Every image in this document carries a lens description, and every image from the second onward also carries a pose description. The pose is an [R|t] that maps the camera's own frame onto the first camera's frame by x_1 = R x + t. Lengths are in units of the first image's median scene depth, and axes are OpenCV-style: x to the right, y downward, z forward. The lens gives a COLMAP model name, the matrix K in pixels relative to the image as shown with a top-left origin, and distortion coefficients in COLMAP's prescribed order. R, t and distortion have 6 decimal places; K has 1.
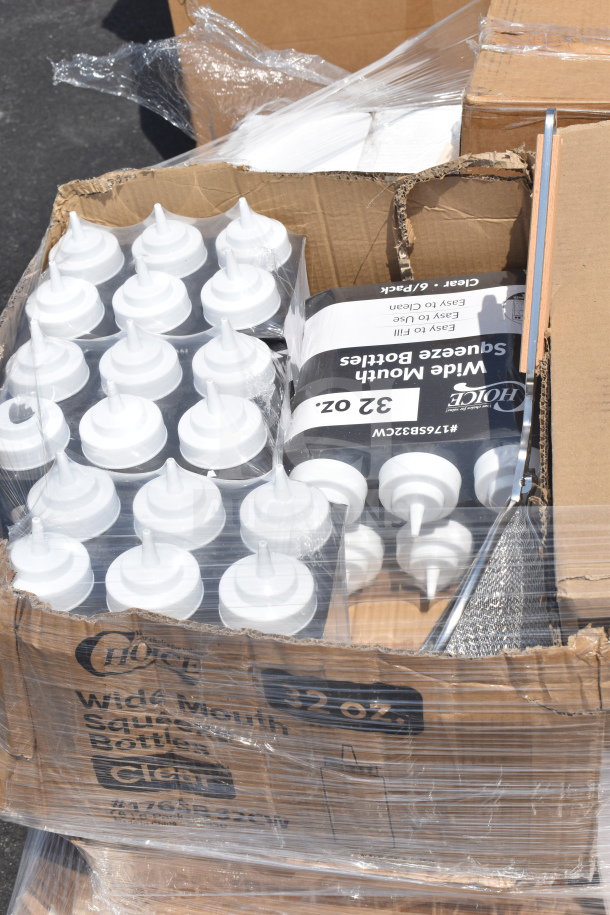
lens RADIAL K [[1340.8, 0, 305.3], [0, 1340.8, 458.2], [0, 0, 1]] dist [0.024051, 0.000000]
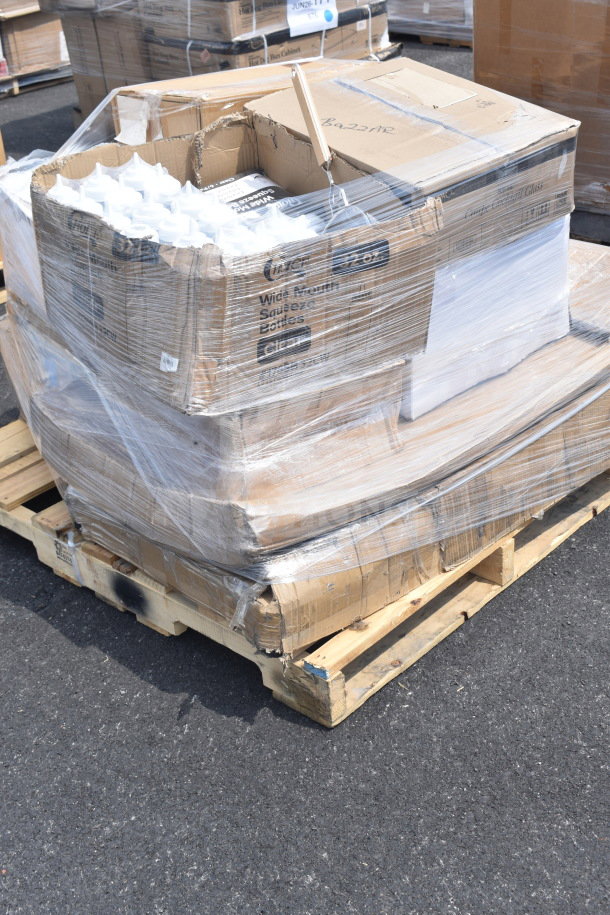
lens RADIAL K [[1295.0, 0, 304.5], [0, 1295.0, 457.4], [0, 0, 1]] dist [-0.018097, 0.000000]
pose [[0.725357, -0.273203, 0.631837, -1.683748], [0.411762, 0.907756, -0.080199, 0.670701], [-0.551643, 0.318339, 0.770941, -0.698039]]
